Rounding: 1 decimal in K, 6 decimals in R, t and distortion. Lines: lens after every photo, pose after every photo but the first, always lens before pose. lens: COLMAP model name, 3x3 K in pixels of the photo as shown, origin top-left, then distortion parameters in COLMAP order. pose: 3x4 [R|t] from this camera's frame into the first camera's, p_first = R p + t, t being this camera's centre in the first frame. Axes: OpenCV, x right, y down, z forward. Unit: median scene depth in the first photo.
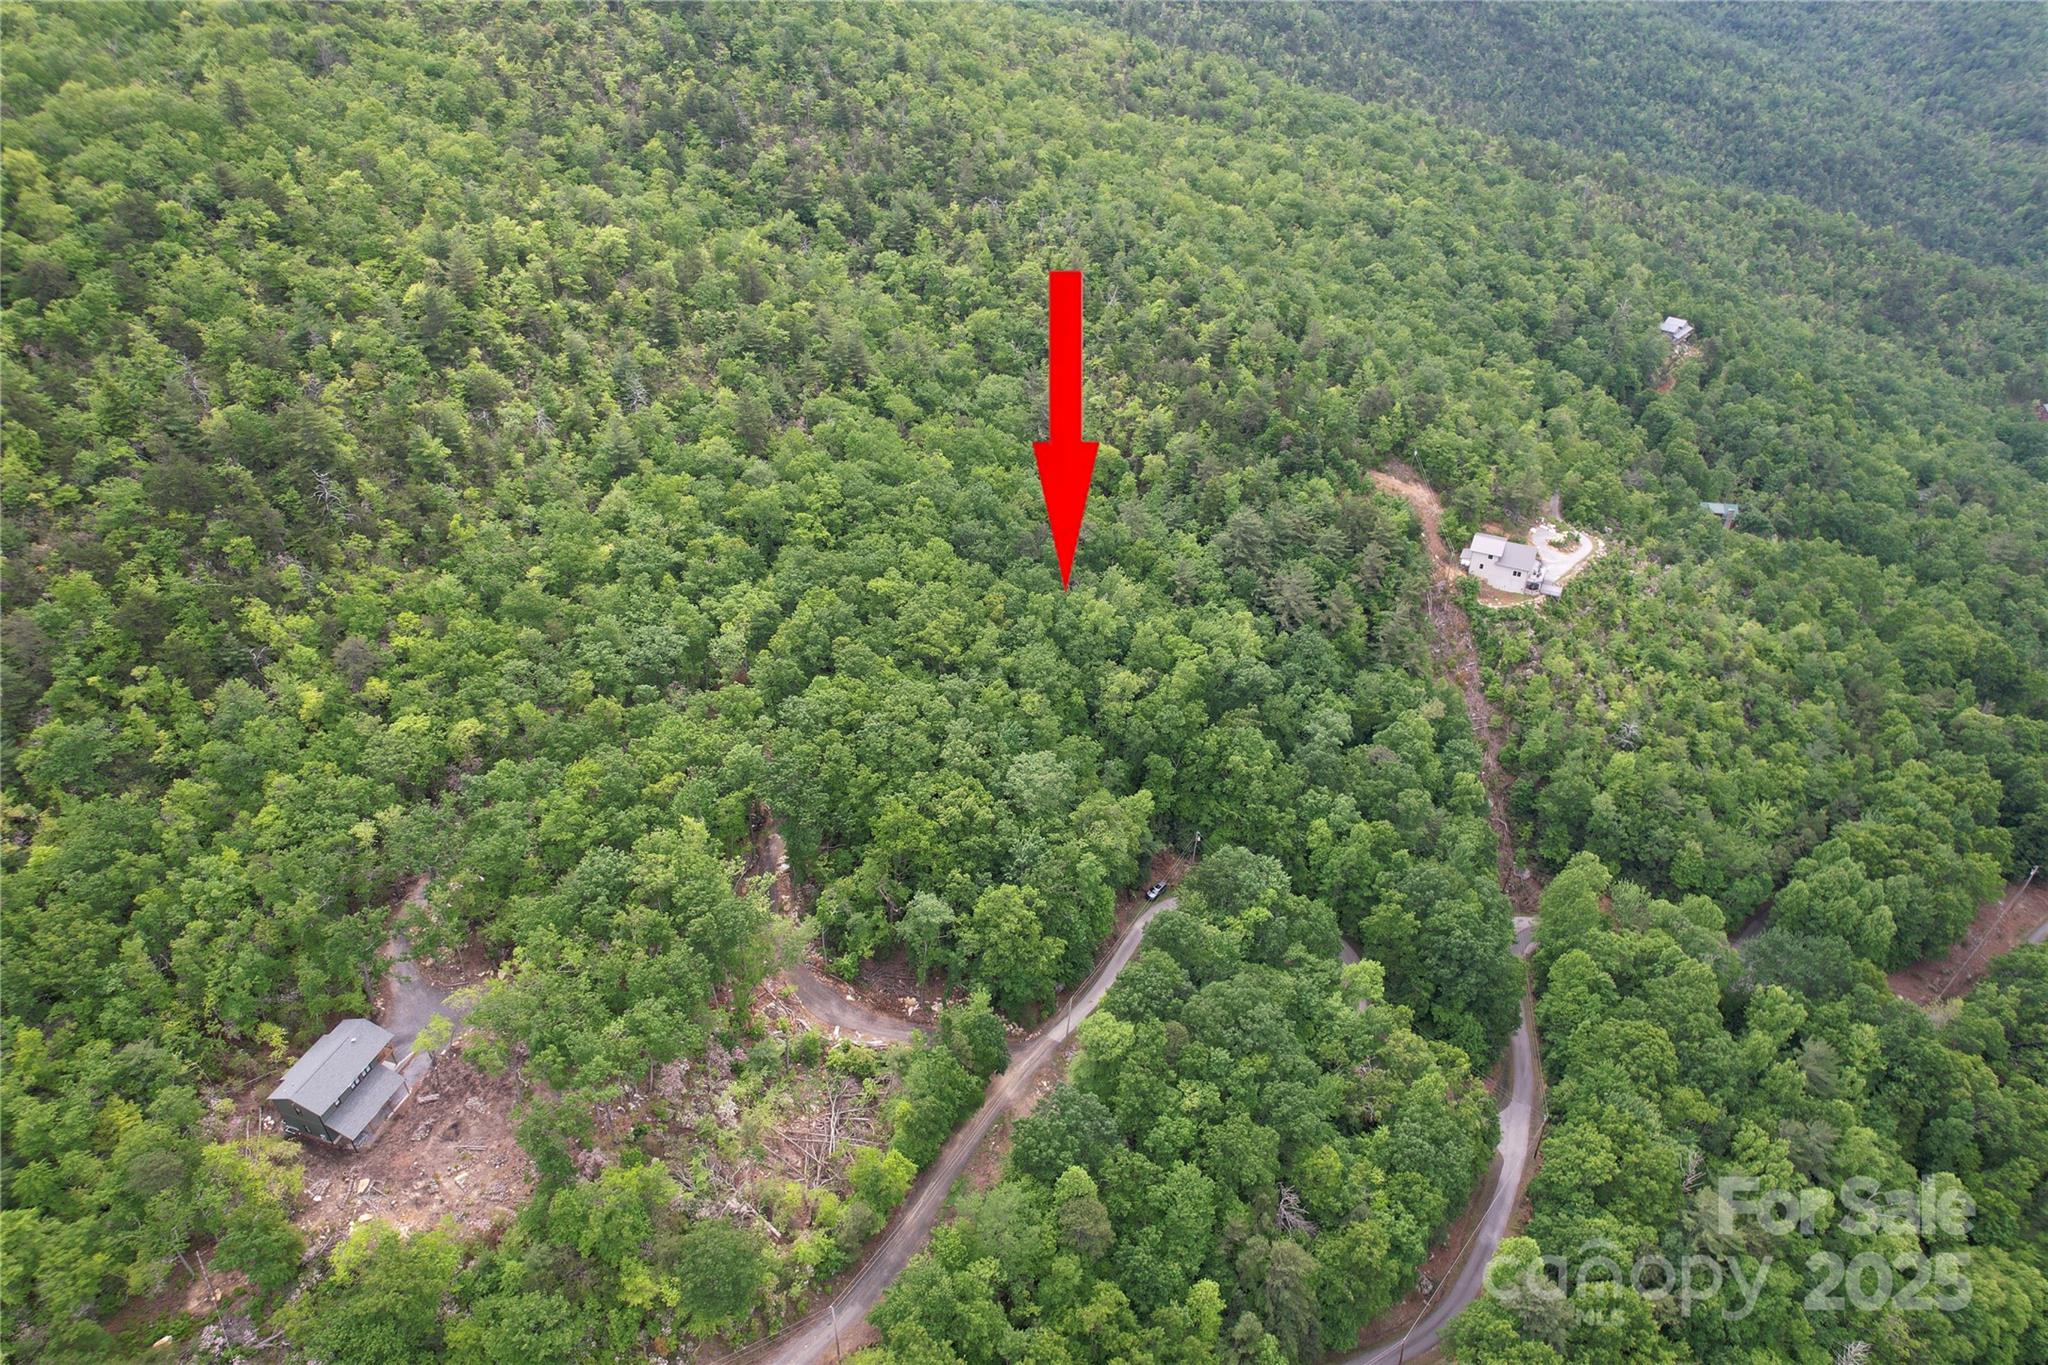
lens RADIAL K [[1306.1, 0, 1024.0], [0, 1306.1, 682.5], [0, 0, 1]] dist [-0.078209, 0.072090]
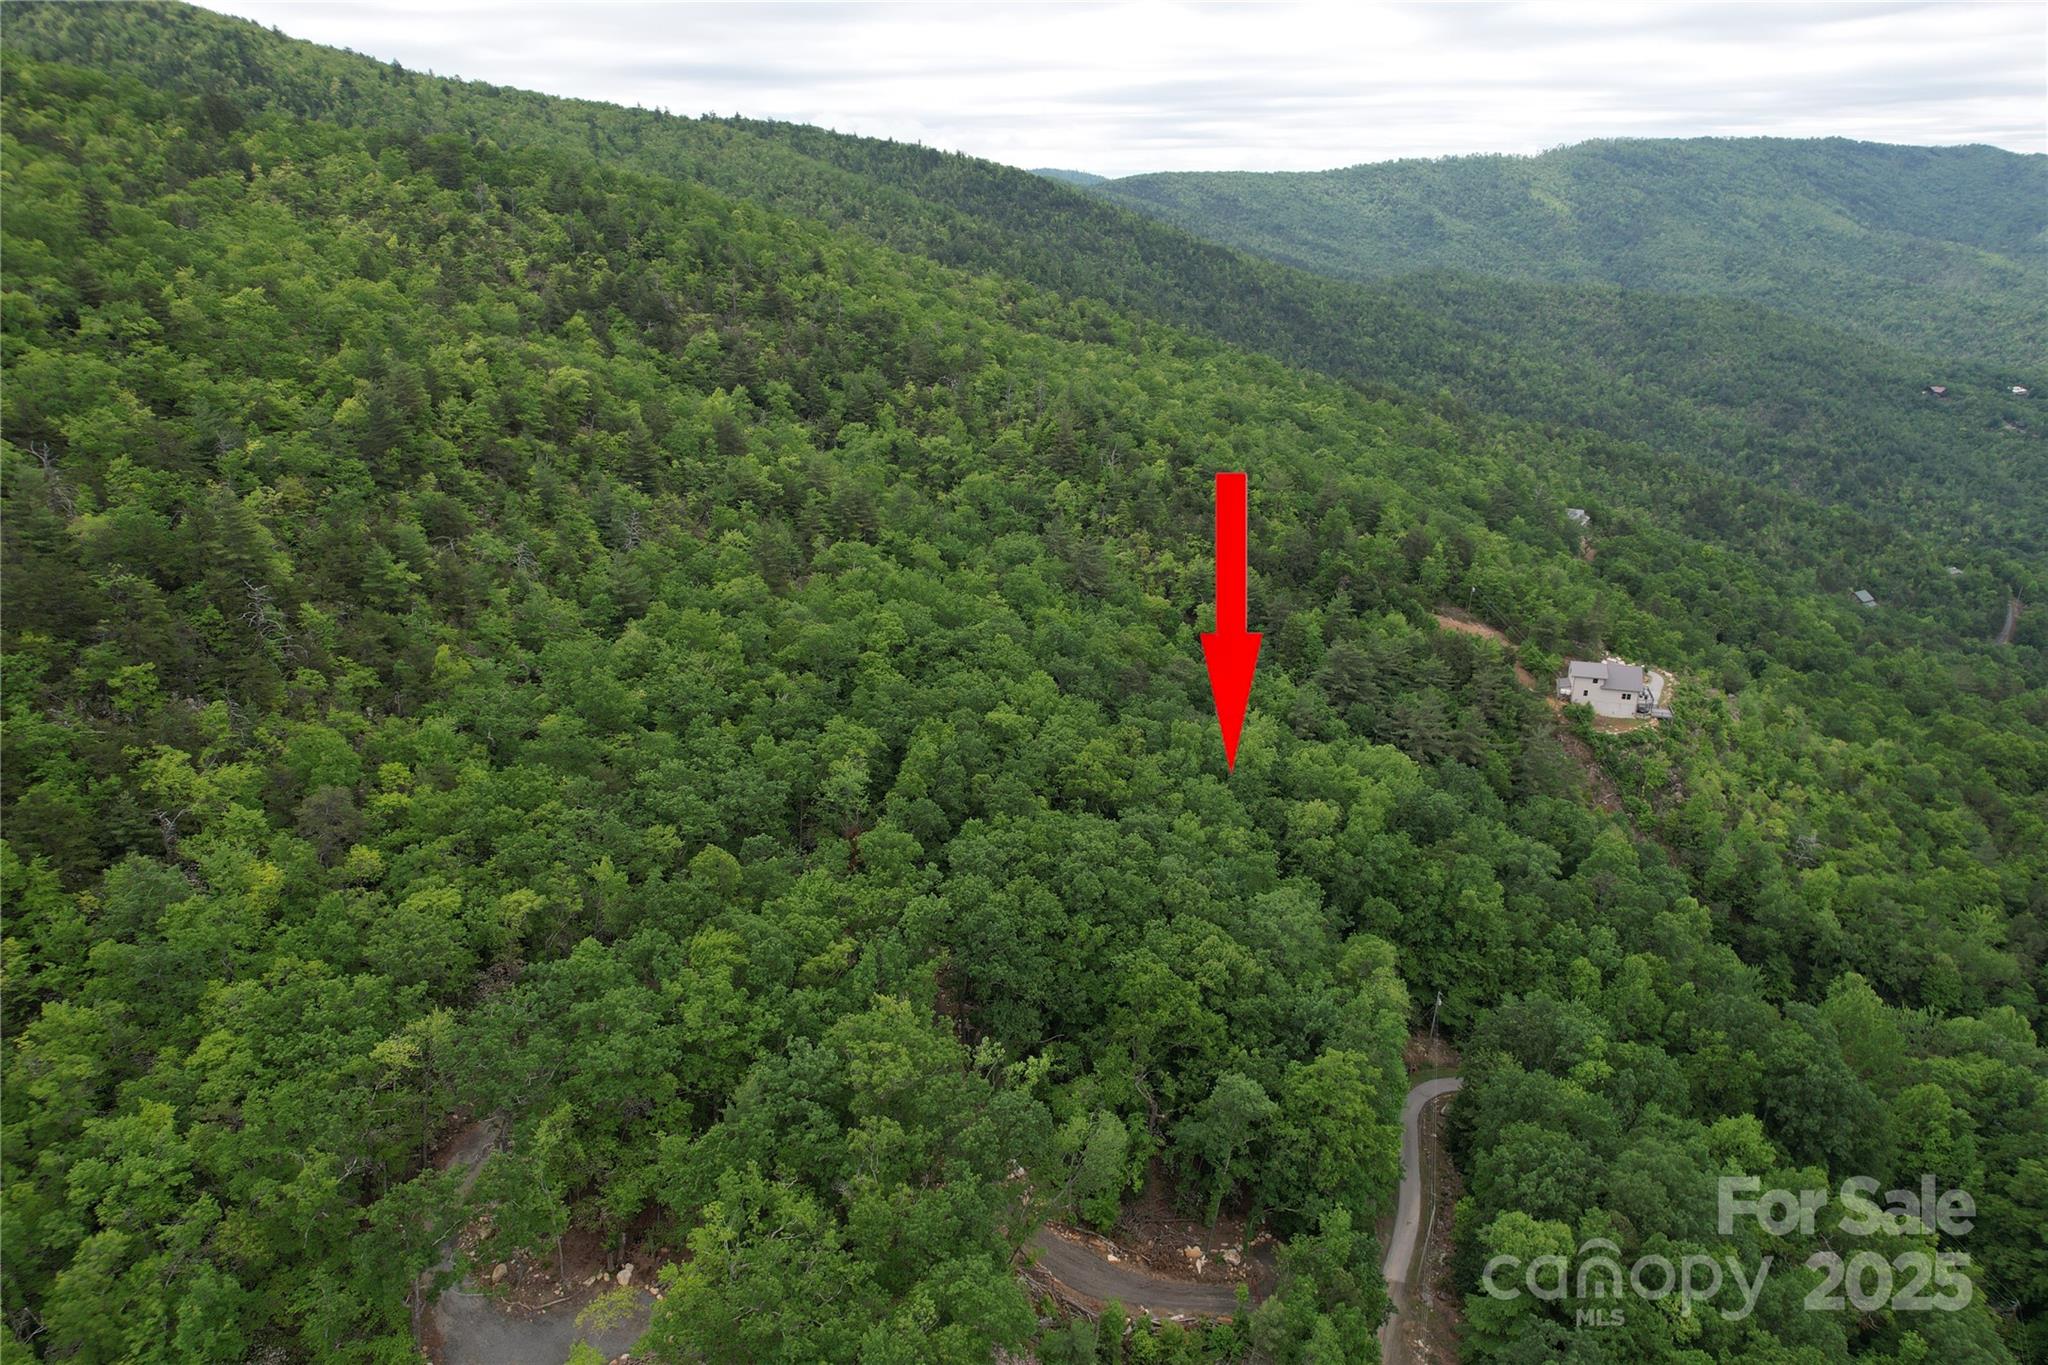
lens RADIAL K [[1306.1, 0, 1024.0], [0, 1306.1, 682.5], [0, 0, 1]] dist [-0.078209, 0.072090]
pose [[0.982843, -0.063803, 0.173059, -0.233386], [0.103068, 0.968088, -0.228435, 0.085542], [-0.152961, 0.242353, 0.958054, 0.245344]]
